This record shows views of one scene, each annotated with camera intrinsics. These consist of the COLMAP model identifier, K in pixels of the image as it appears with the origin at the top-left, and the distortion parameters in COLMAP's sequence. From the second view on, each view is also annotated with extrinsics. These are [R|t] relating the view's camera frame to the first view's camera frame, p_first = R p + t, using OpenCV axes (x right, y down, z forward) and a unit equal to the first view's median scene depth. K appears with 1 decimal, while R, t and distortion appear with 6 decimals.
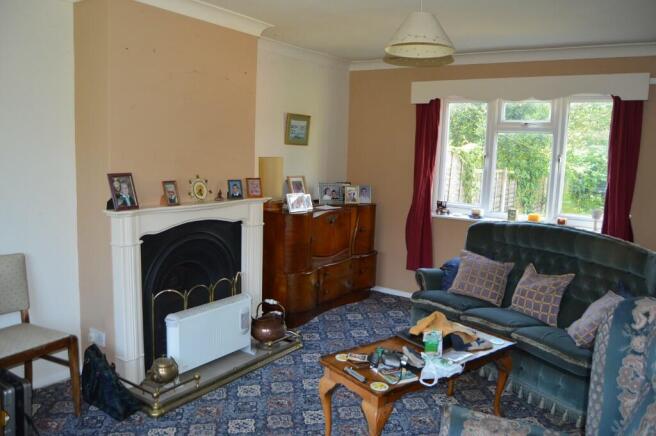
lens RADIAL K [[520.1, 0, 328.0], [0, 520.1, 218.0], [0, 0, 1]] dist [-0.077122, -0.000062]
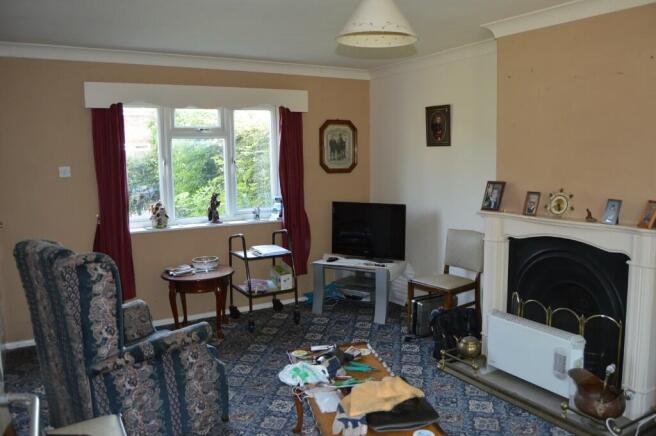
lens RADIAL K [[520.1, 0, 328.0], [0, 520.1, 218.0], [0, 0, 1]] dist [-0.077122, -0.000062]
pose [[-0.434170, 0.090282, -0.896295, 0.789479], [-0.106961, 0.982760, 0.150804, -0.129452], [0.894458, 0.161343, -0.417029, 1.053375]]
